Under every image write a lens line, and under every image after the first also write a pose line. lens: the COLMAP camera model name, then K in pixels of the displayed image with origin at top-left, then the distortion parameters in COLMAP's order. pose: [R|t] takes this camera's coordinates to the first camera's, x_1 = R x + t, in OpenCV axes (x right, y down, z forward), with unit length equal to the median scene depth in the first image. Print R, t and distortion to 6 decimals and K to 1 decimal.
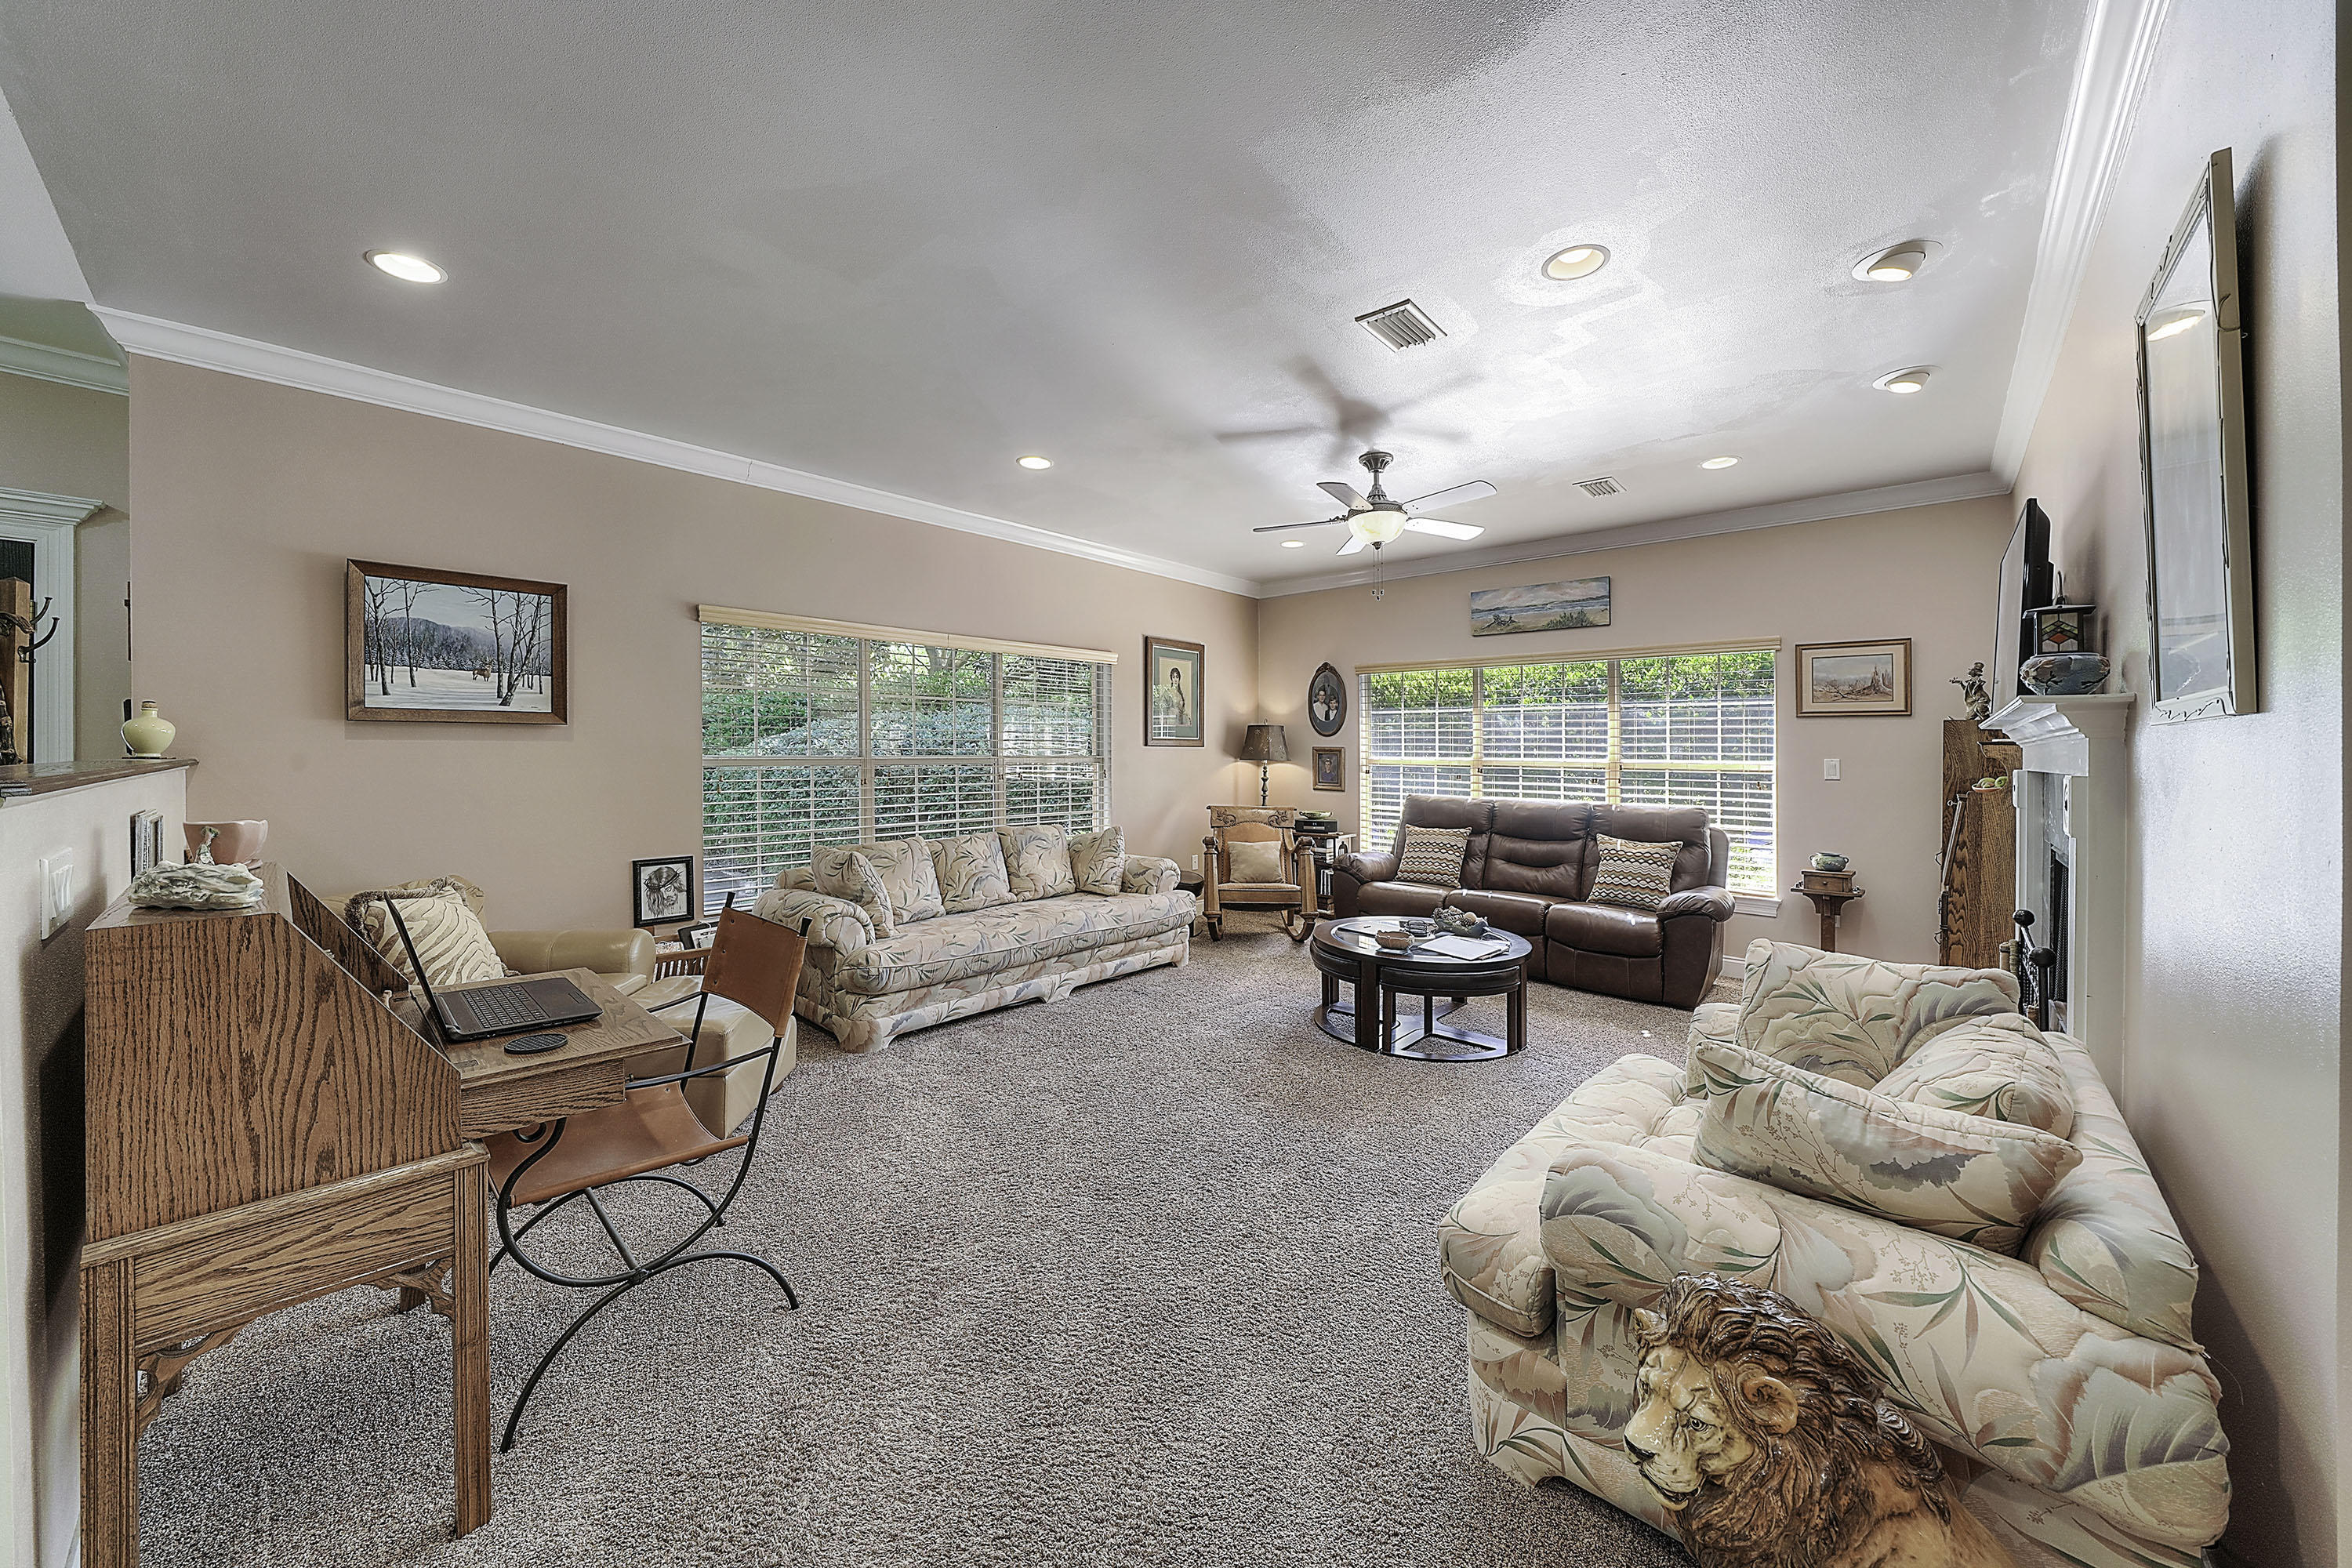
lens RADIAL K [[850.3, 0, 1157.7], [0, 850.3, 751.0], [0, 0, 1]] dist [-0.010034, 0.000225]
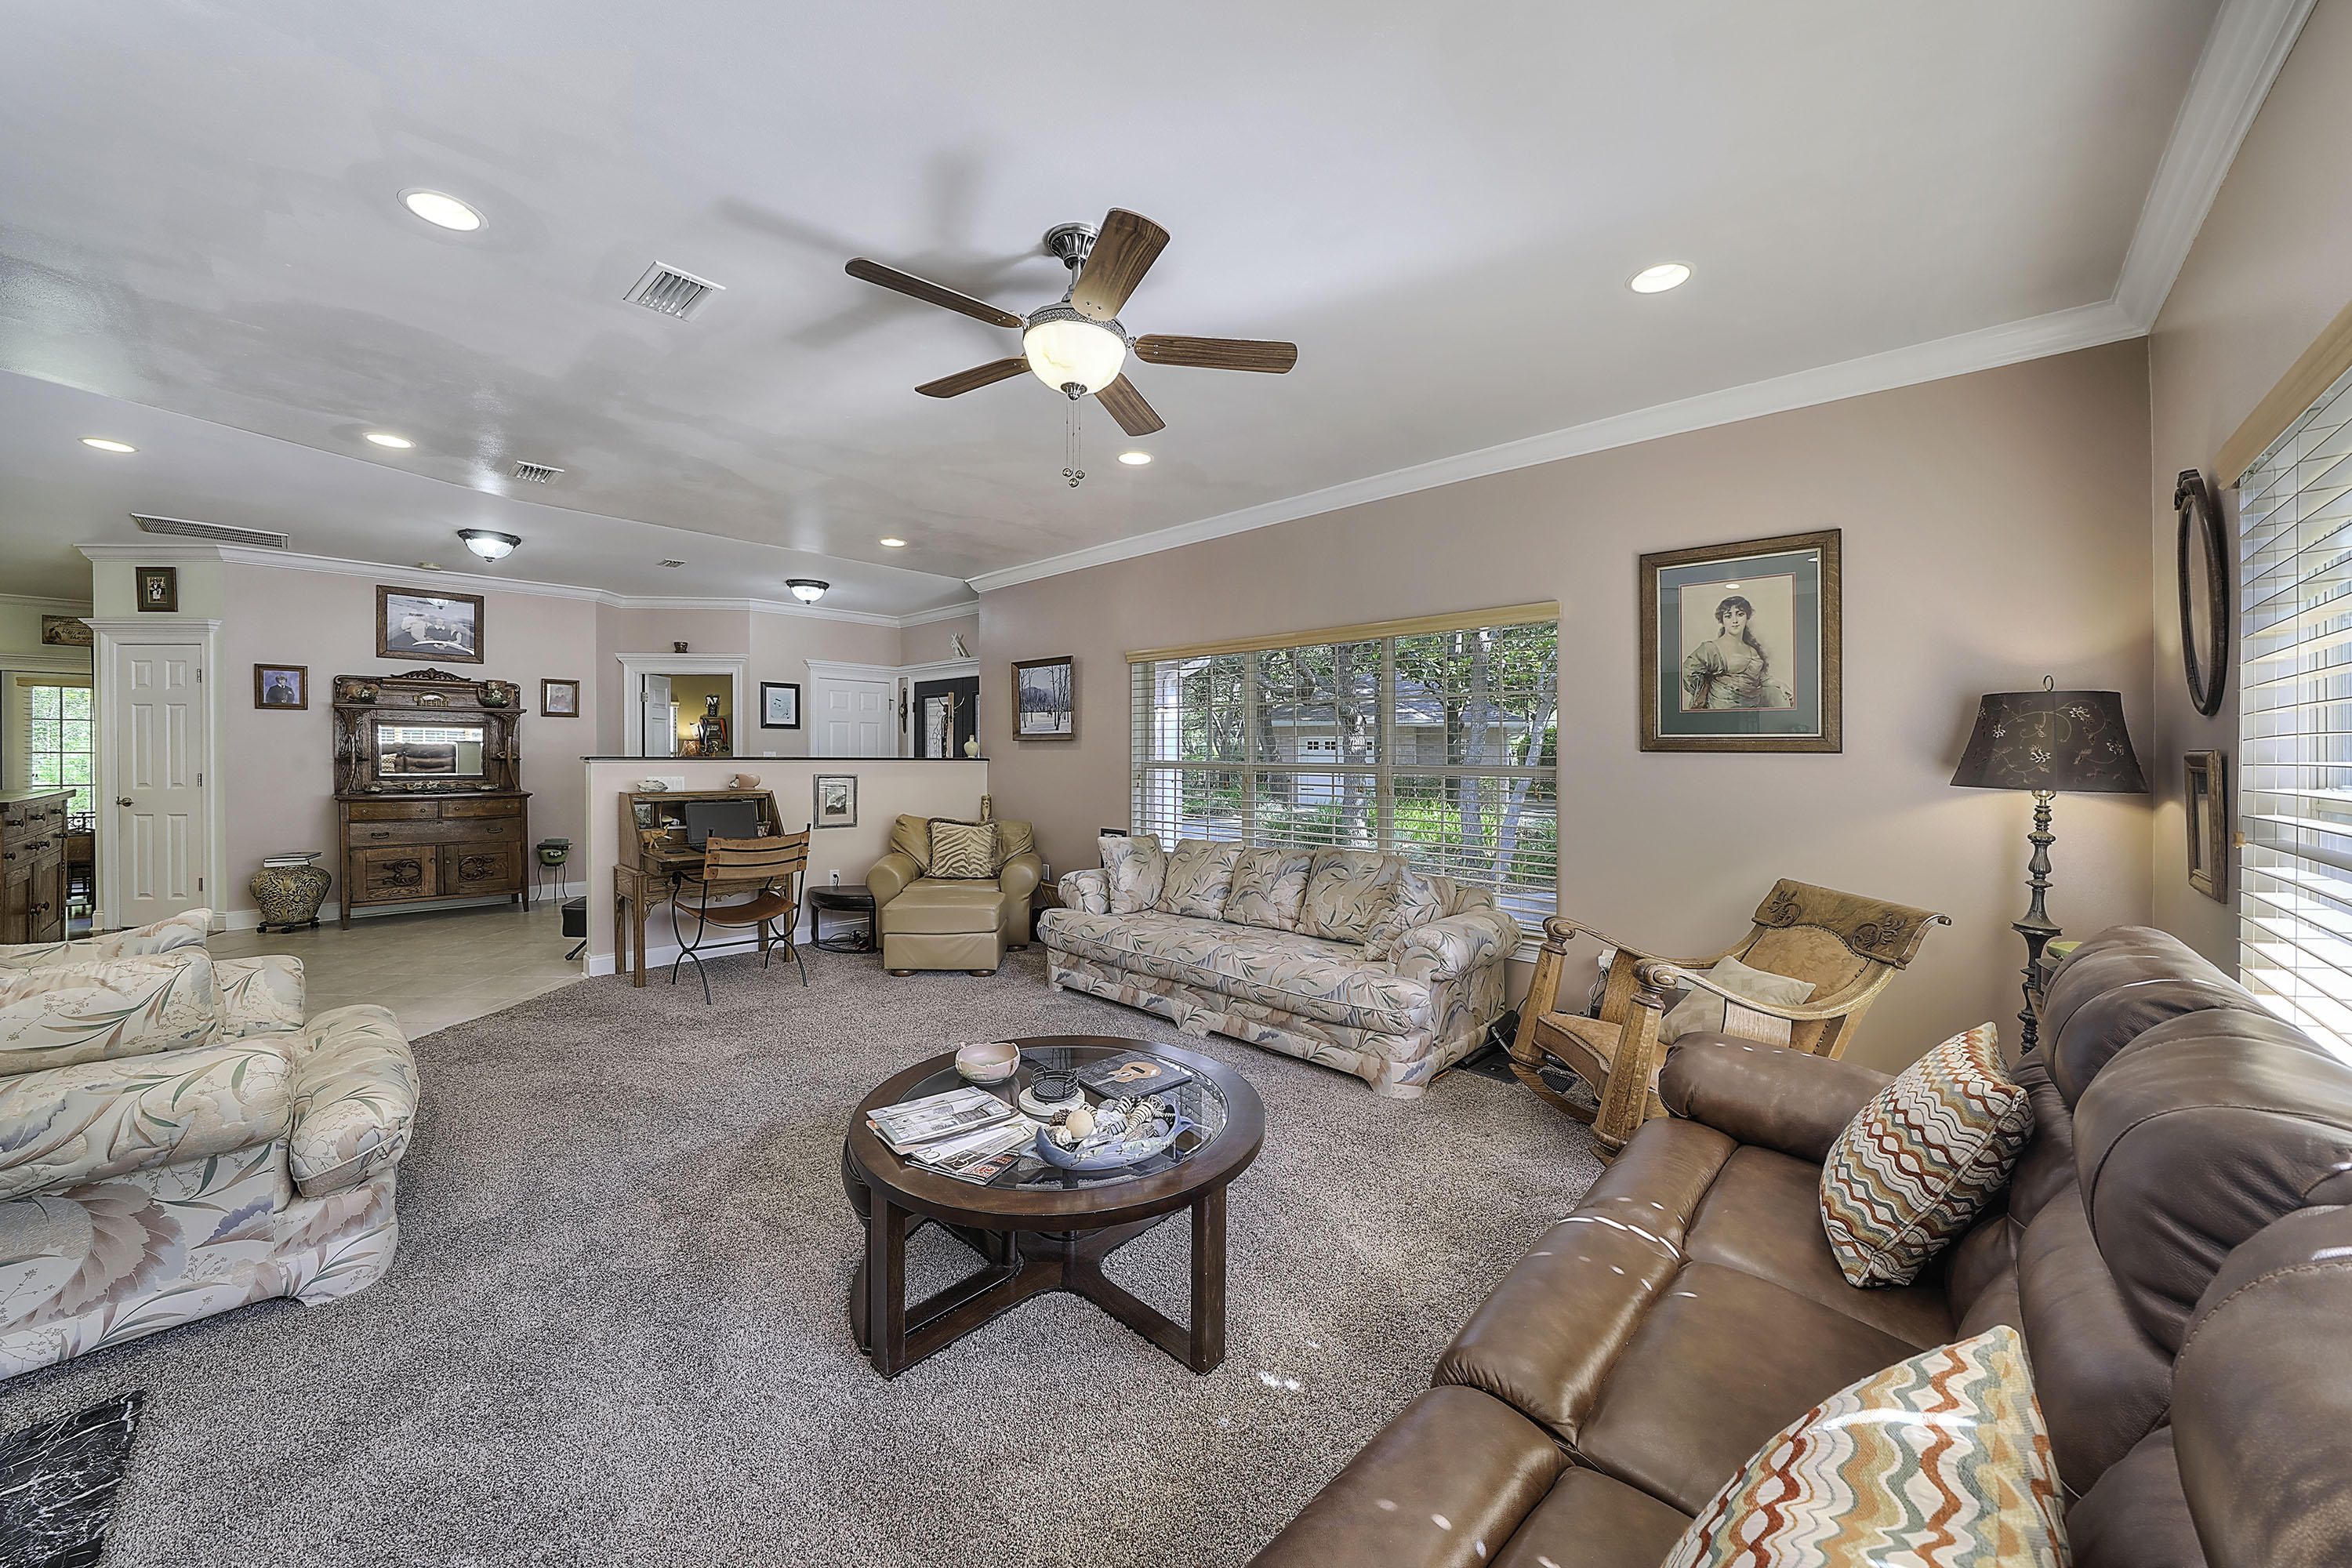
lens RADIAL K [[836.1, 0, 1136.0], [0, 836.1, 766.8], [0, 0, 1]] dist [-0.017477, -0.000092]
pose [[-0.020137, 0.008927, -0.999757, 0.681555], [-0.011657, 0.999890, 0.009163, 0.003719], [0.999729, 0.011839, -0.020031, 0.856868]]
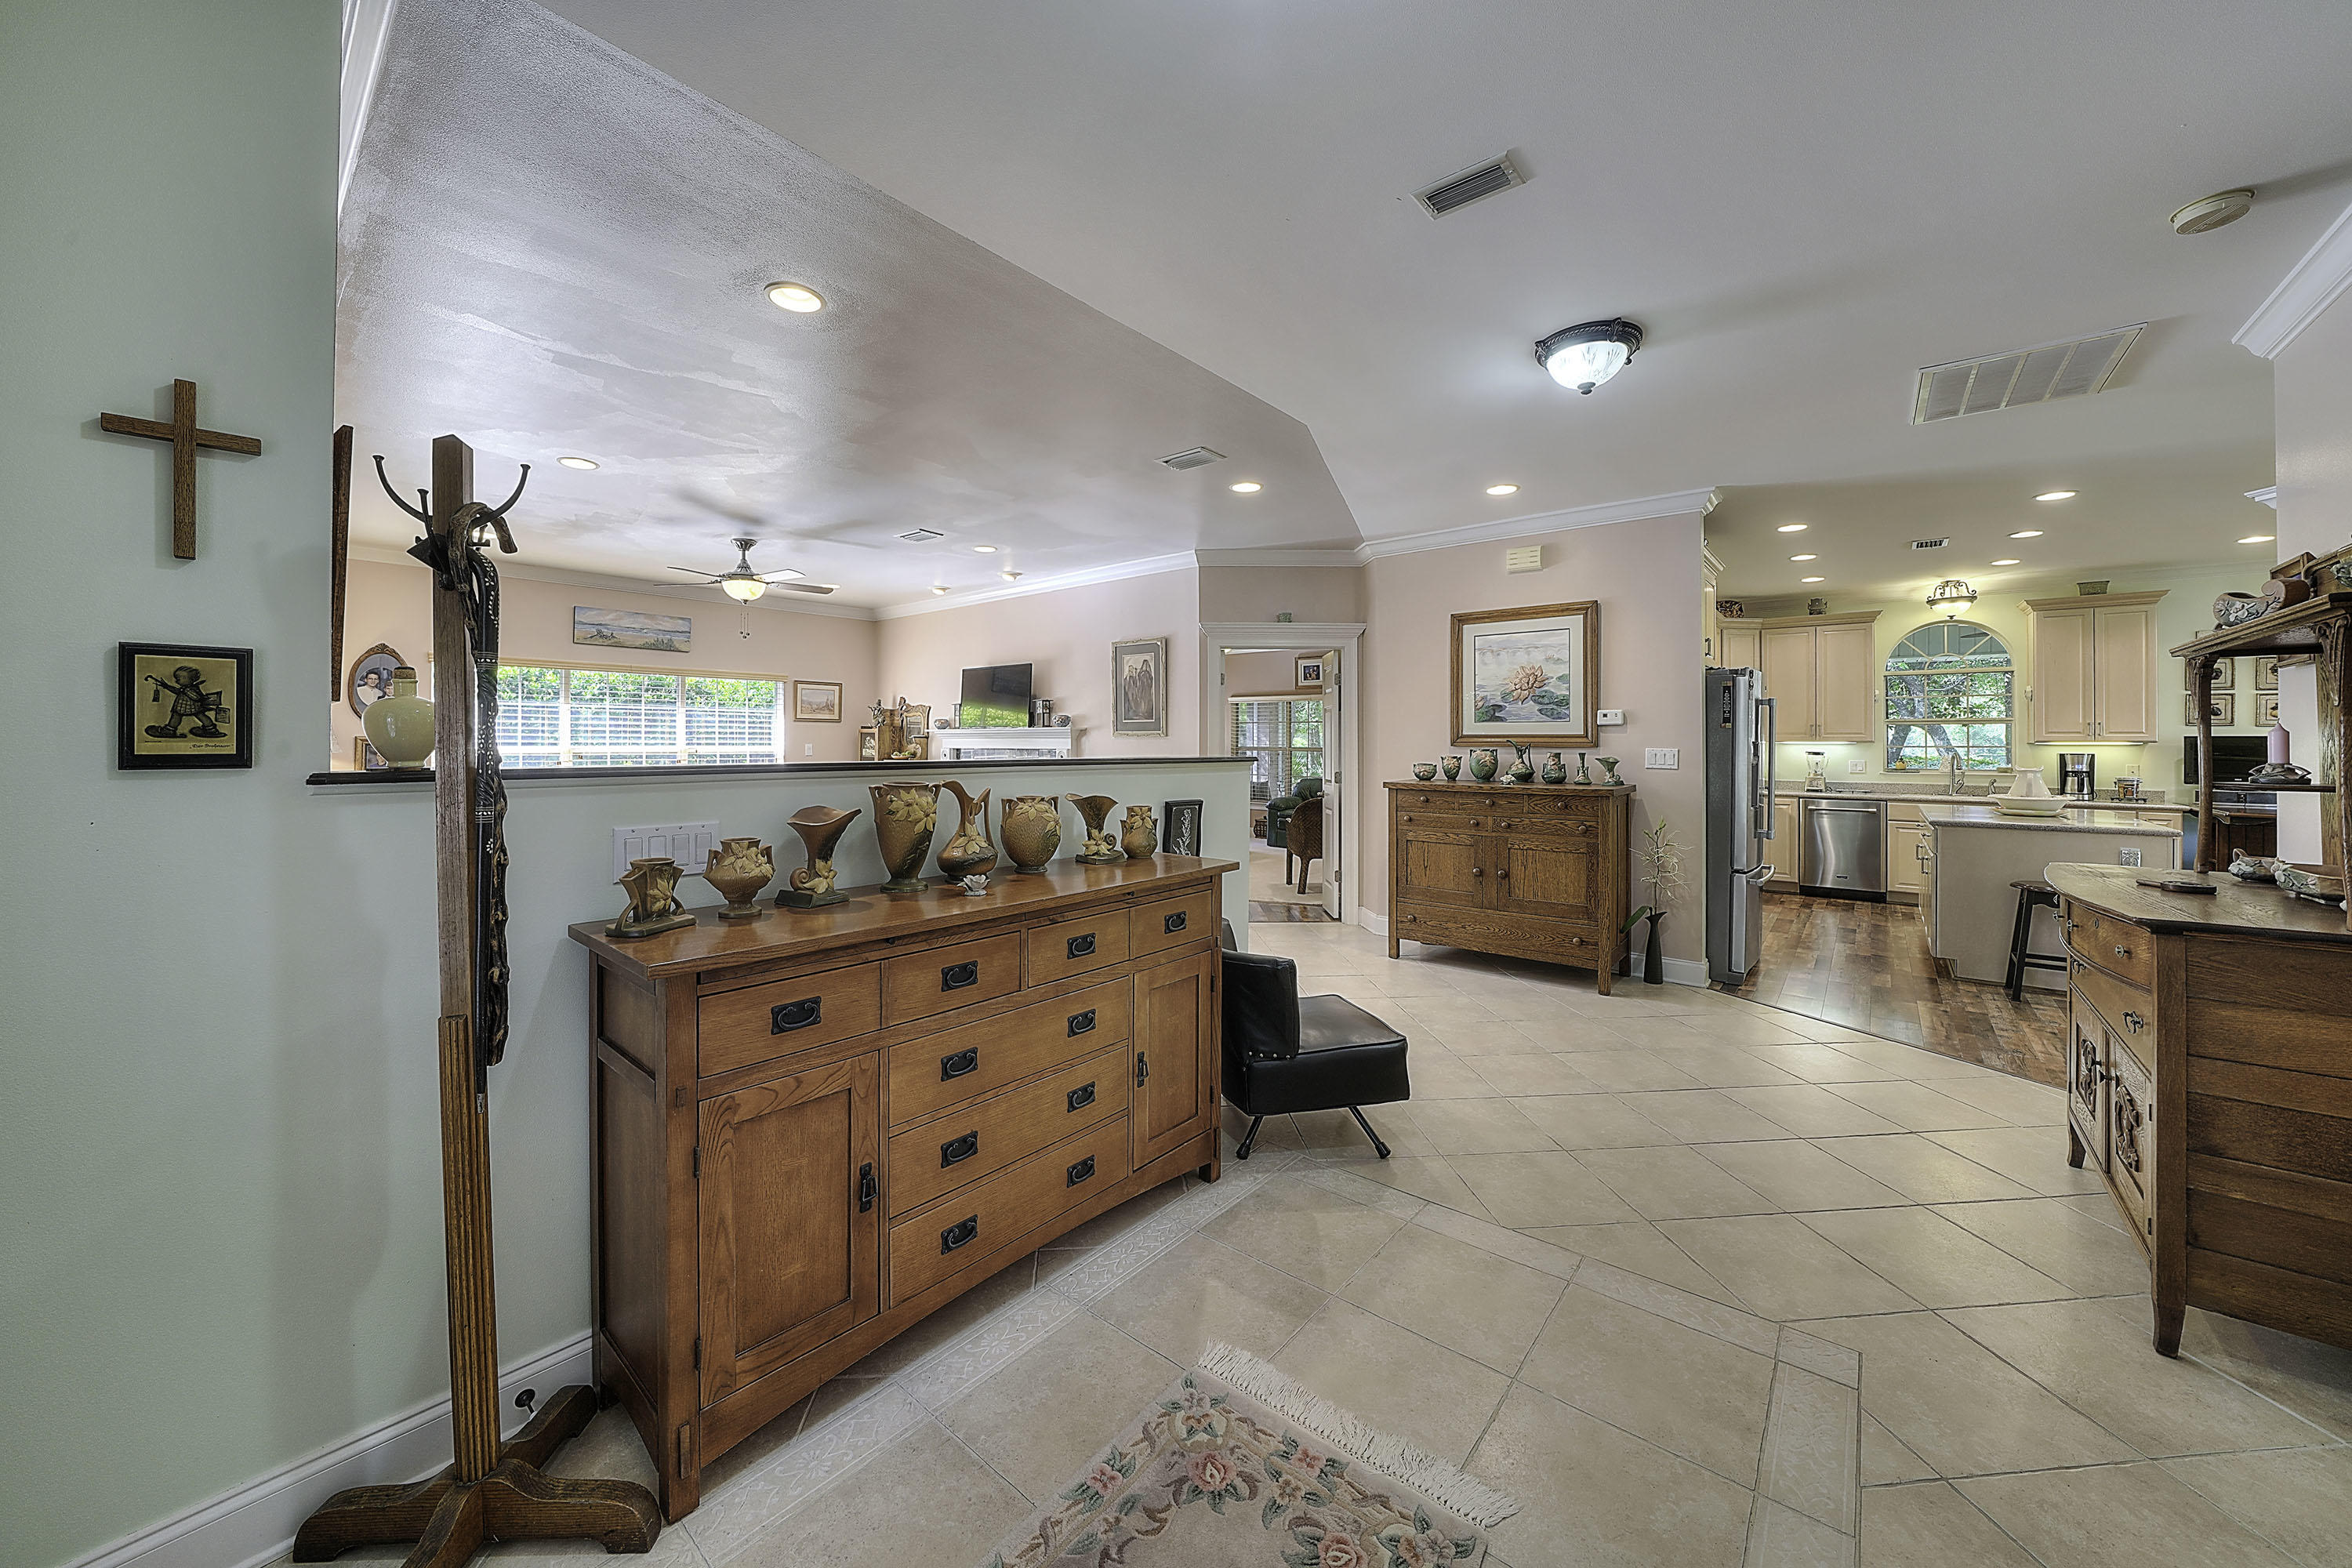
lens RADIAL K [[838.1, 0, 1164.8], [0, 838.1, 738.3], [0, 0, 1]] dist [-0.014288, 0.000275]
pose [[-0.047094, -0.001462, 0.998889, -0.971502], [-0.002906, 0.999995, 0.001326, -0.007874], [-0.998886, -0.002841, -0.047098, 0.279009]]
